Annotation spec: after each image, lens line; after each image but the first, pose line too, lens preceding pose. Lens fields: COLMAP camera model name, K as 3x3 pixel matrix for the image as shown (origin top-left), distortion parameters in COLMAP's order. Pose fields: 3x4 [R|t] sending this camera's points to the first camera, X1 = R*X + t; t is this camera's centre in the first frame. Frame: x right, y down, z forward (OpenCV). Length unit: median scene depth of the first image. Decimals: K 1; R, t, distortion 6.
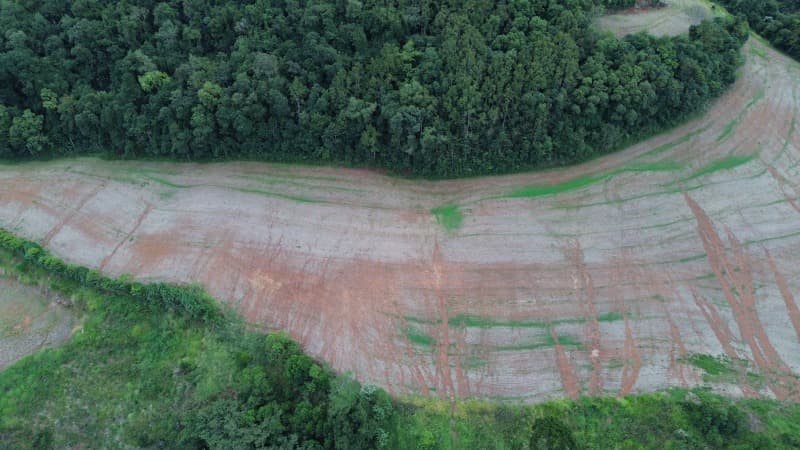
lens RADIAL K [[565.1, 0, 399.6], [0, 565.1, 223.9], [0, 0, 1]] dist [0.079855, -0.077127]
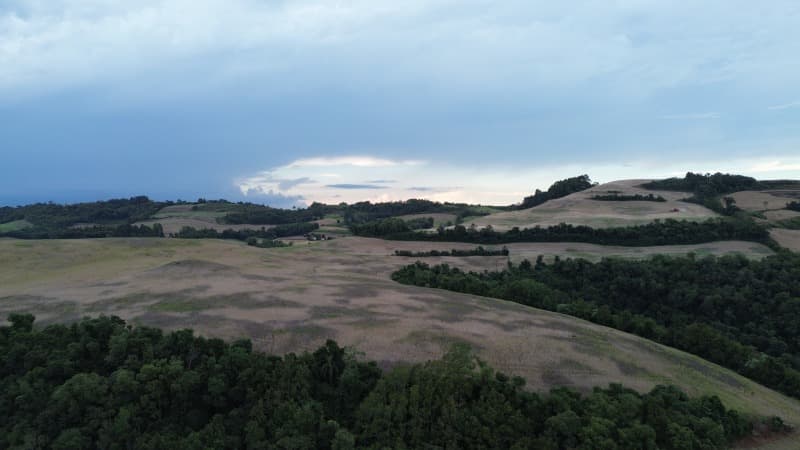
lens RADIAL K [[565.1, 0, 399.6], [0, 565.1, 223.9], [0, 0, 1]] dist [0.079855, -0.077127]
pose [[0.999327, 0.001374, -0.036668, 0.009448], [-0.021784, 0.826347, -0.562740, -0.237008], [0.029527, 0.563160, 0.825820, 0.343842]]
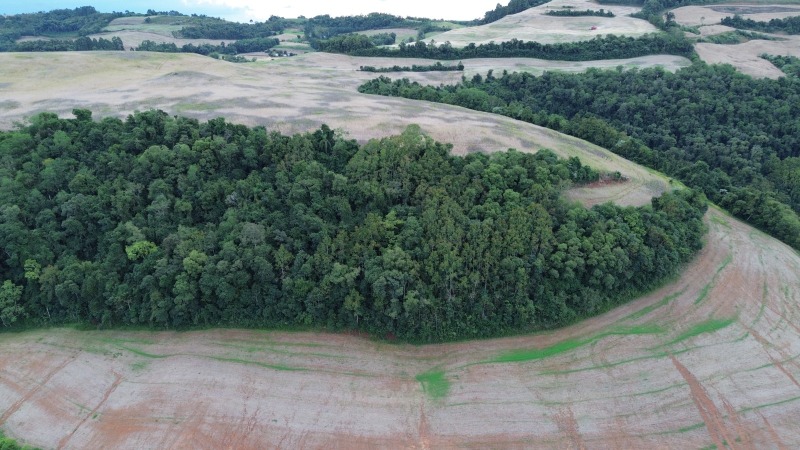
lens RADIAL K [[565.1, 0, 399.6], [0, 565.1, 223.9], [0, 0, 1]] dist [0.079855, -0.077127]
pose [[0.999538, -0.005886, 0.029802, 0.000523], [0.014056, 0.959327, -0.281946, -0.001906], [-0.026930, 0.282235, 0.958967, 0.000562]]
